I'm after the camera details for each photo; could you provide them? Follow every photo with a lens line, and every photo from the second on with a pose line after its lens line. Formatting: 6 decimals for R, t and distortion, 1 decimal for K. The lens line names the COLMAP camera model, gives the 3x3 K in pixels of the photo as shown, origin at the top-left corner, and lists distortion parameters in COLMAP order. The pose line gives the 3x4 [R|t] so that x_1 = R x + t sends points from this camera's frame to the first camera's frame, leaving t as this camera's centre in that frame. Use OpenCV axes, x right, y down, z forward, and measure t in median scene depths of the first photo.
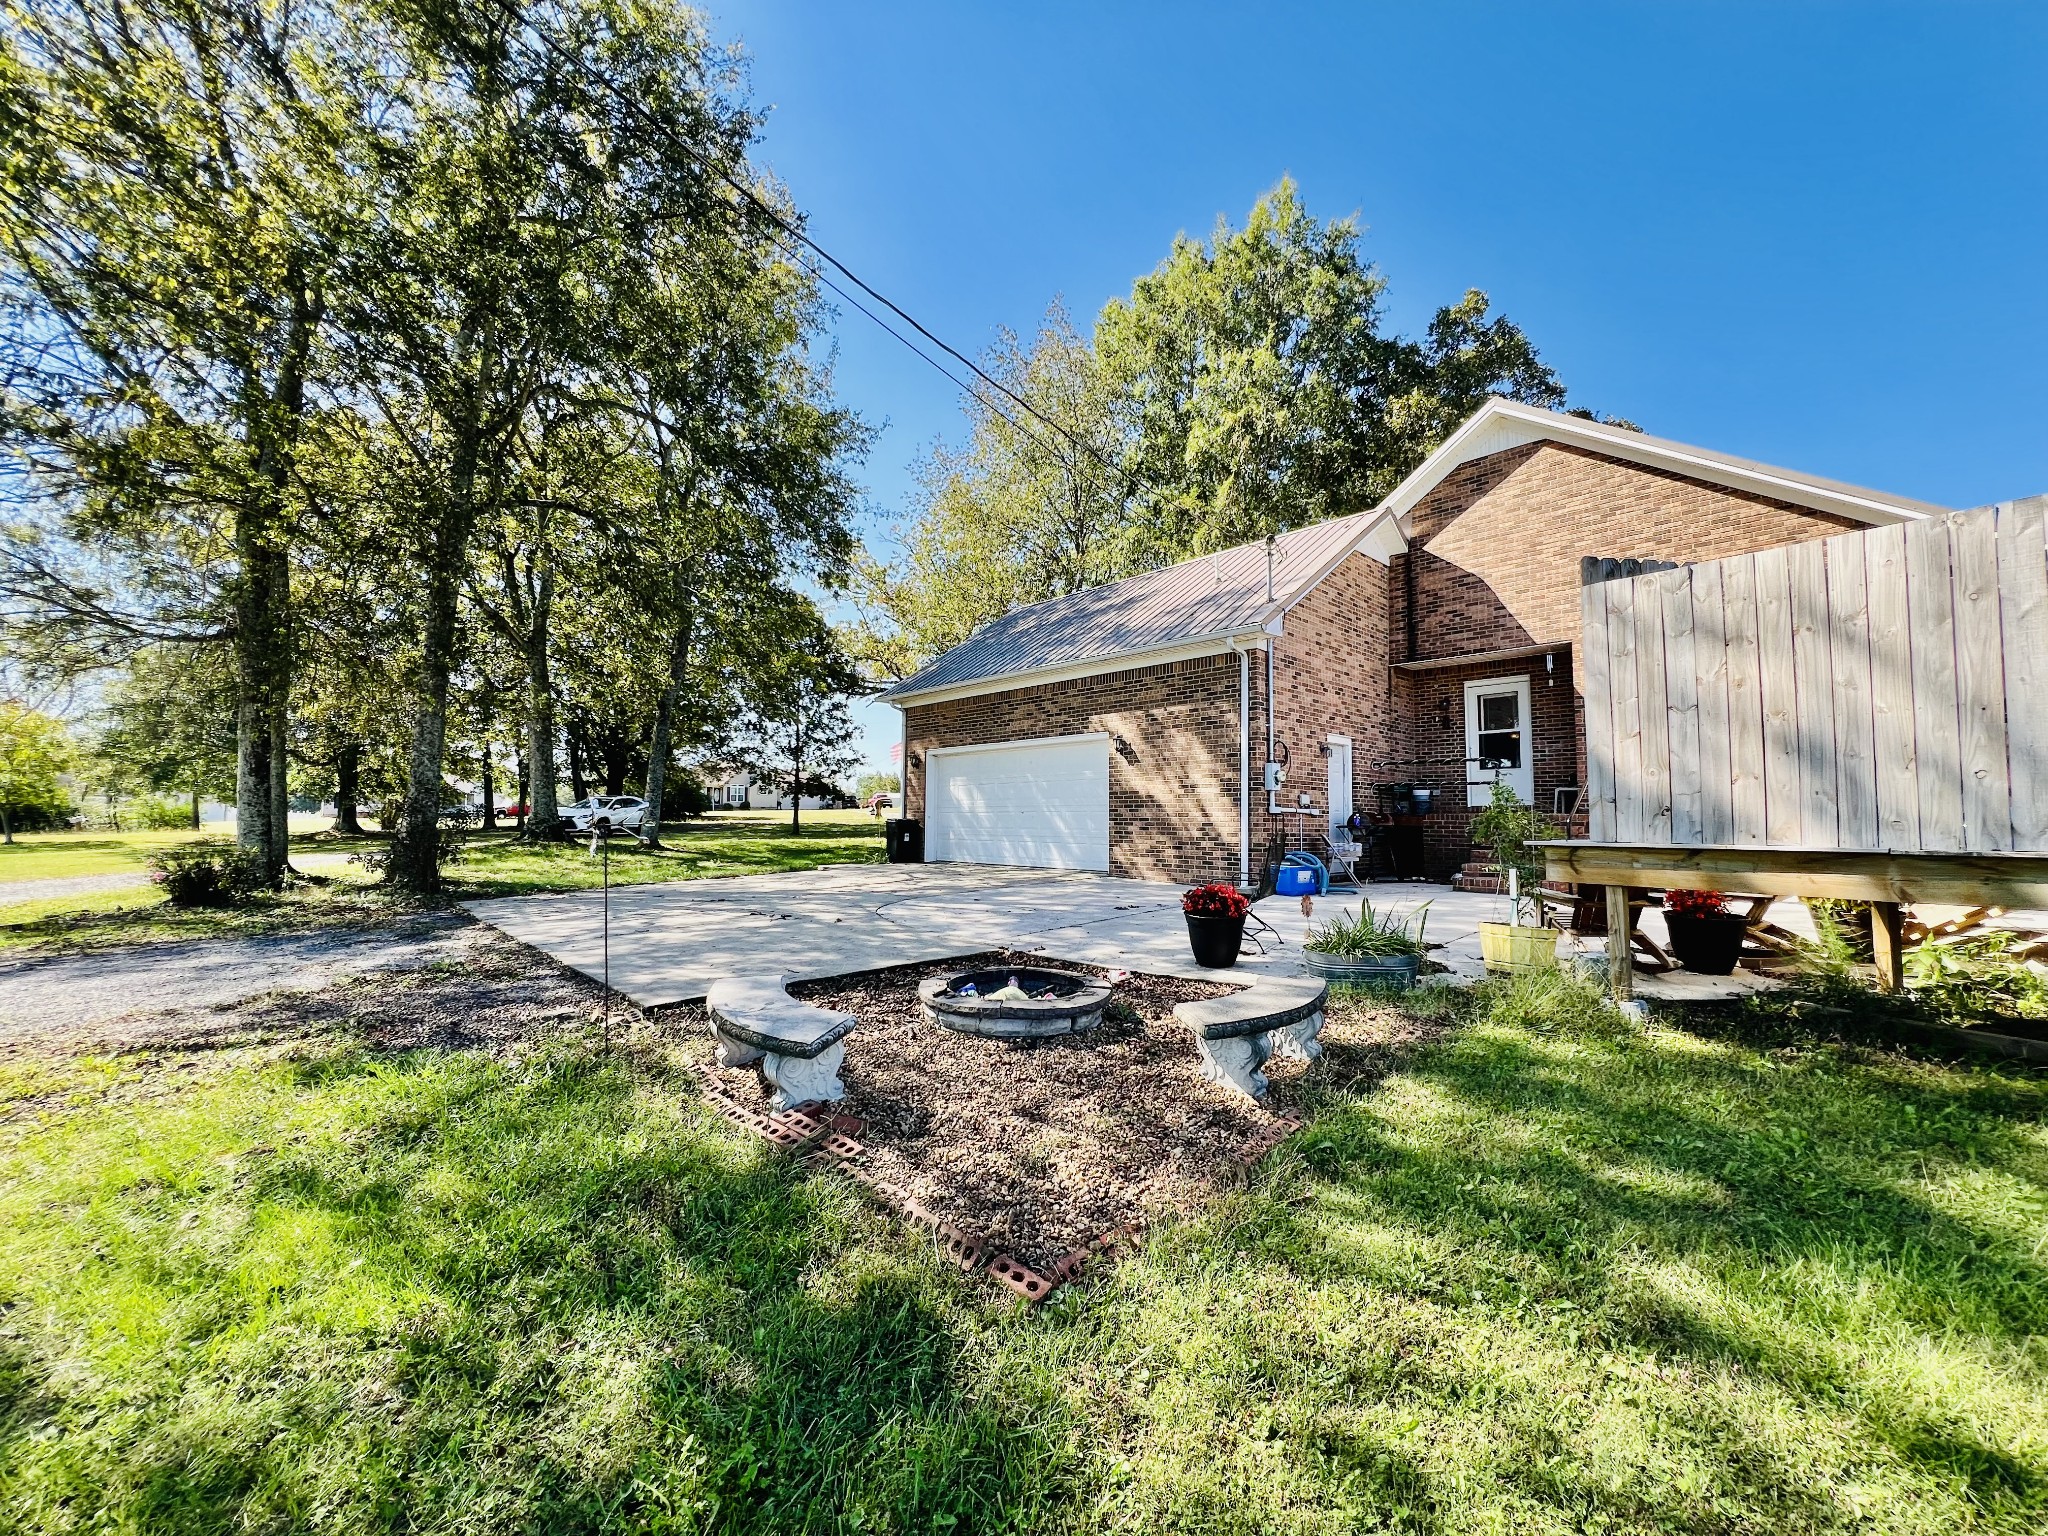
lens RADIAL K [[815.4, 0, 1022.8], [0, 815.4, 770.7], [0, 0, 1]] dist [-0.000949, 0.000001]
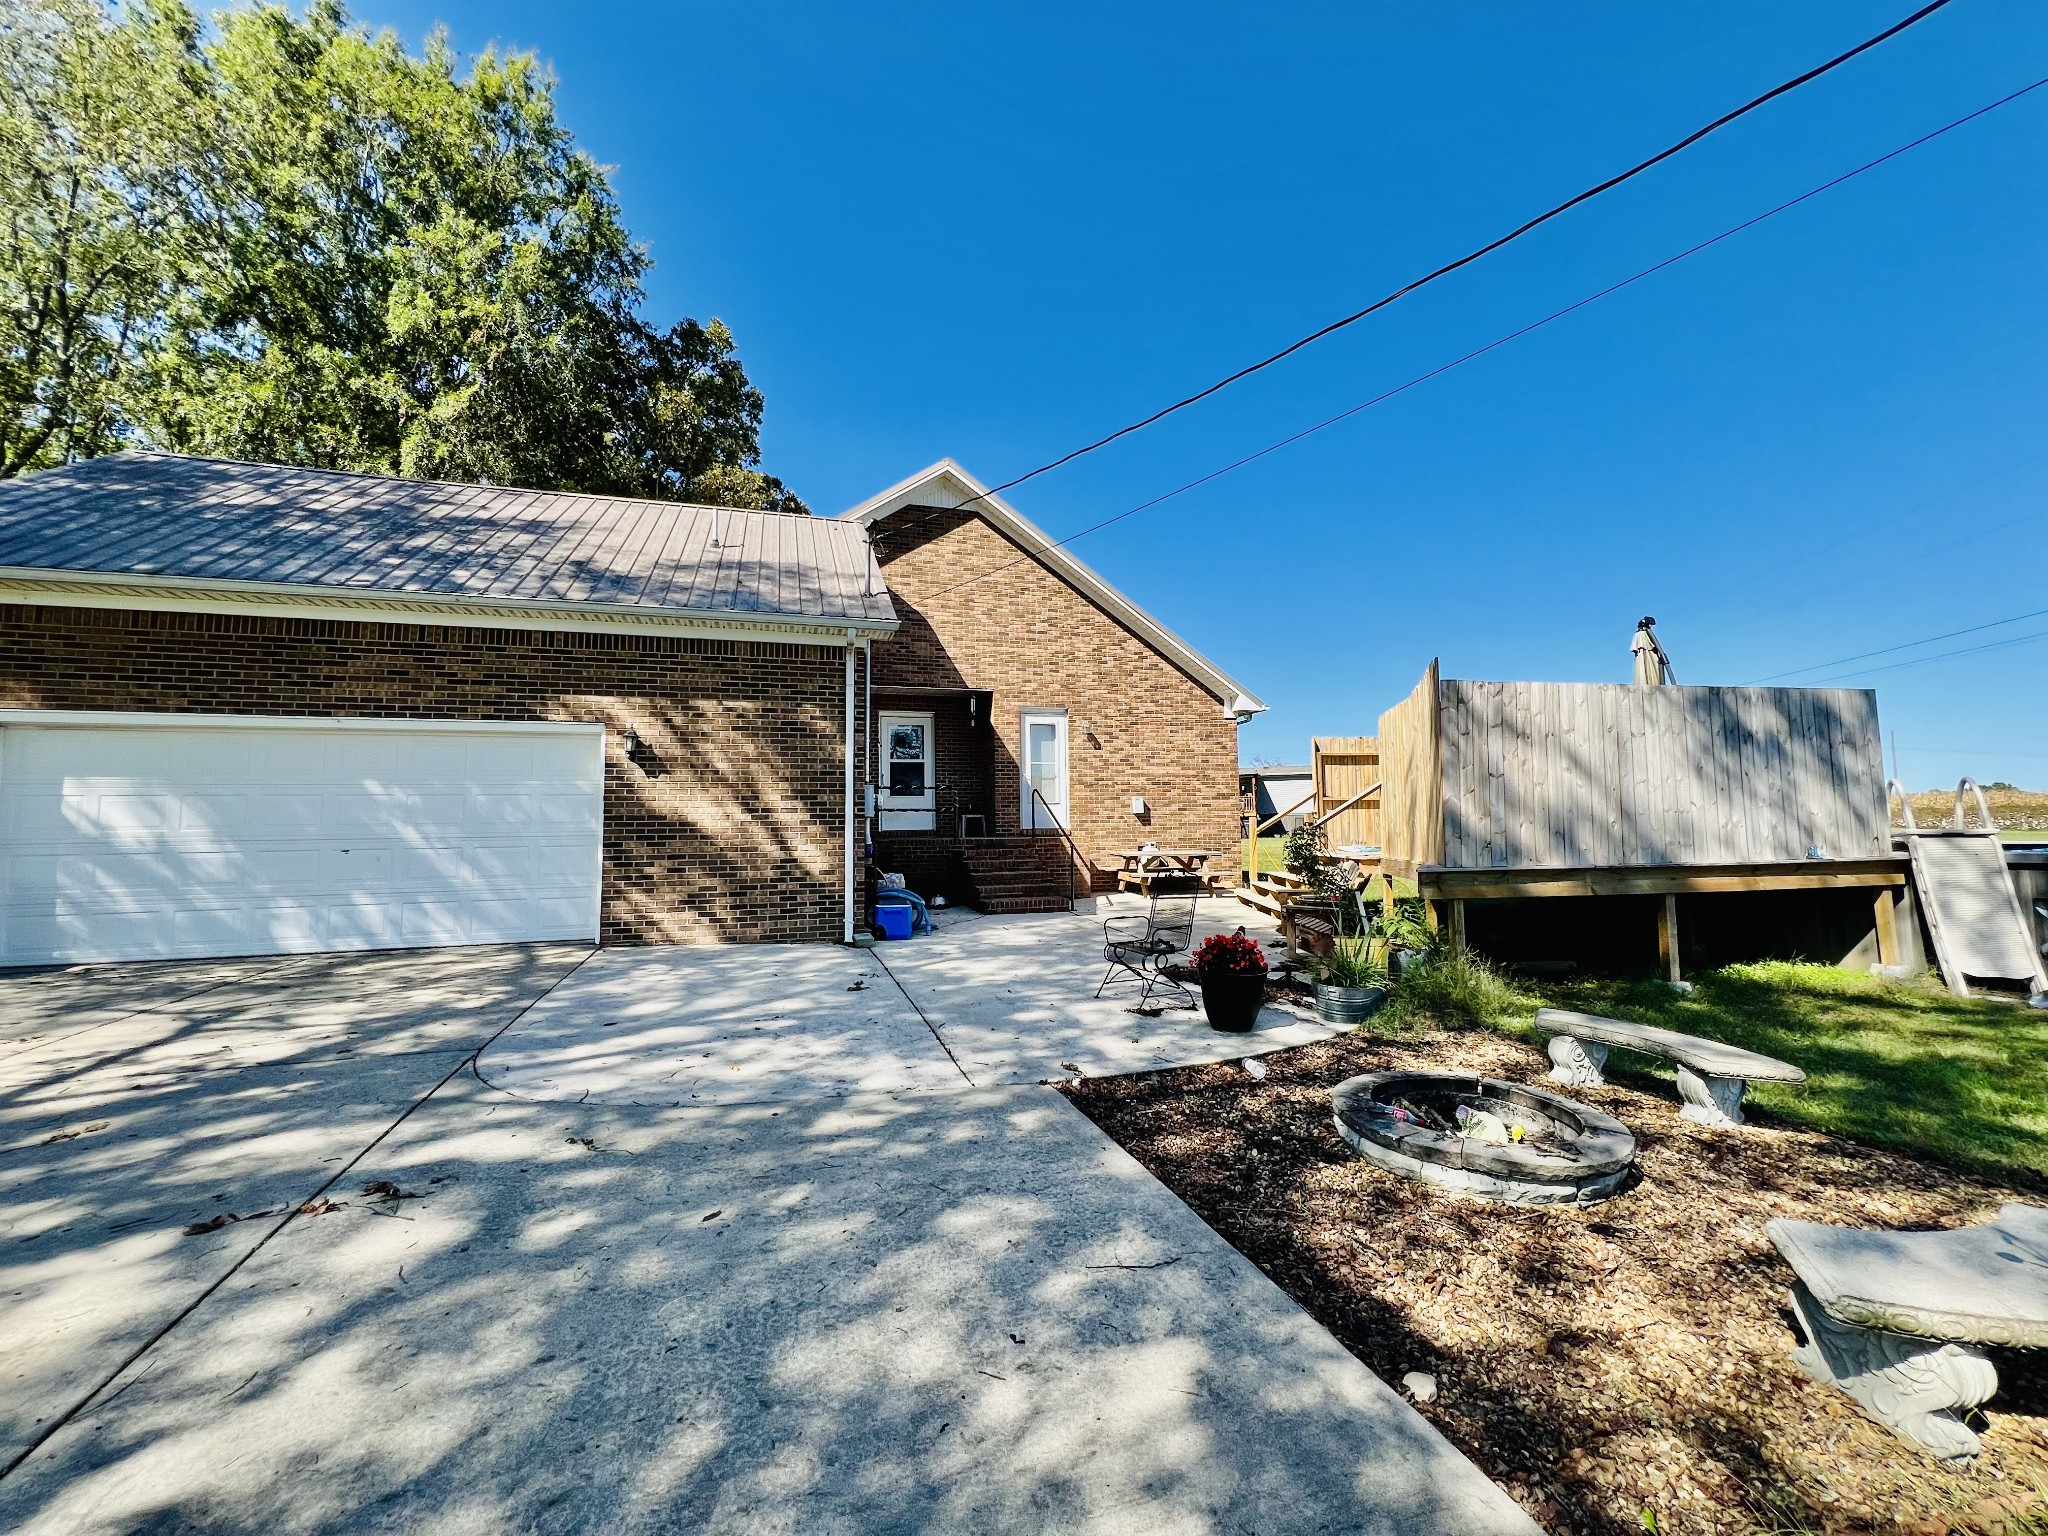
lens RADIAL K [[815.4, 0, 1022.8], [0, 815.4, 770.7], [0, 0, 1]] dist [-0.000949, 0.000001]
pose [[0.430072, 0.055006, 0.901117, -0.363686], [-0.038088, 0.998359, -0.042764, 0.005383], [-0.901991, -0.015931, 0.431462, 0.455885]]
